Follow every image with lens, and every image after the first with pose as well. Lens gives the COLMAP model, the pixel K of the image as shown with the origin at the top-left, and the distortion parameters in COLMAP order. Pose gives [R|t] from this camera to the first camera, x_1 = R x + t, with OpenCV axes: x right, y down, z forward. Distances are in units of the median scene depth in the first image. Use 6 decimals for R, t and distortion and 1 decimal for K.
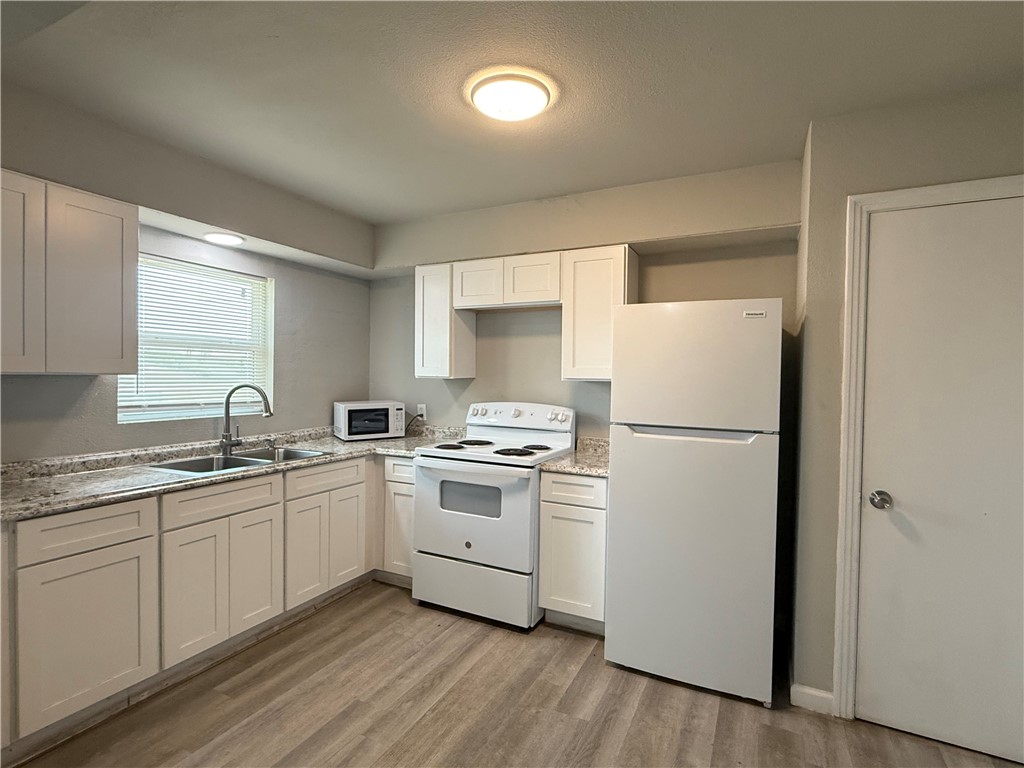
lens RADIAL K [[513.0, 0, 509.4], [0, 513.0, 385.2], [0, 0, 1]] dist [0.000488, -0.000868]
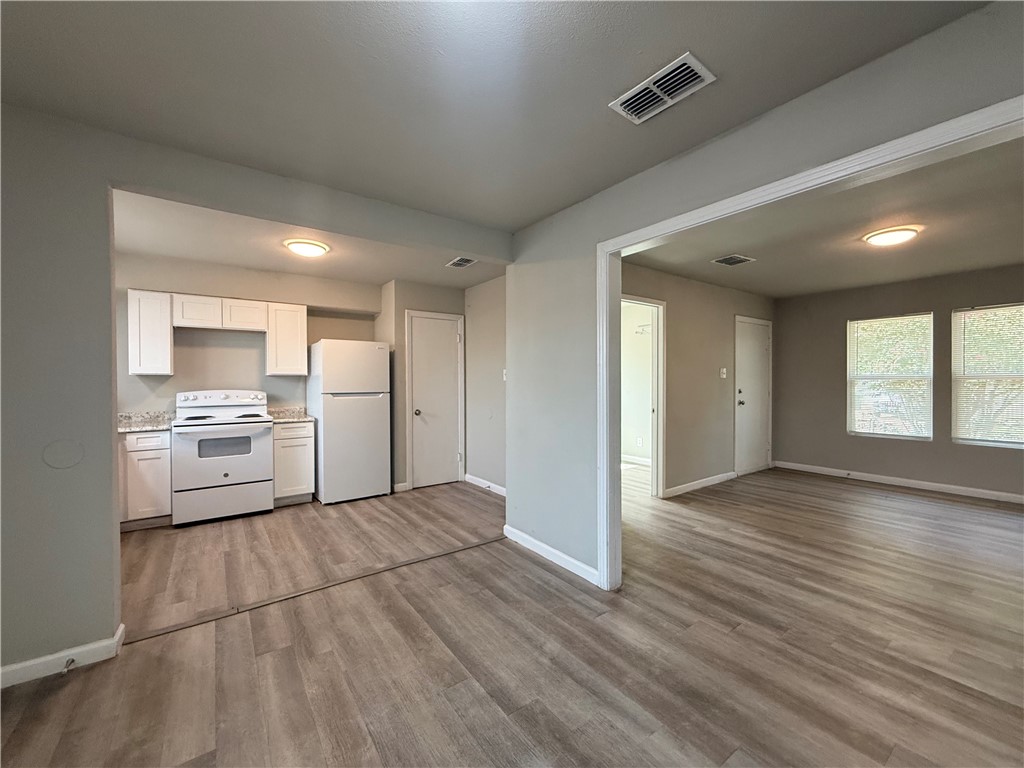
lens RADIAL K [[409.5, 0, 507.7], [0, 409.5, 384.8], [0, 0, 1]] dist [-0.000794, -0.000007]
pose [[0.461460, -0.026074, 0.886778, -0.878207], [0.029309, 0.999470, 0.014136, 0.032131], [-0.886677, 0.019467, 0.461980, -0.442301]]
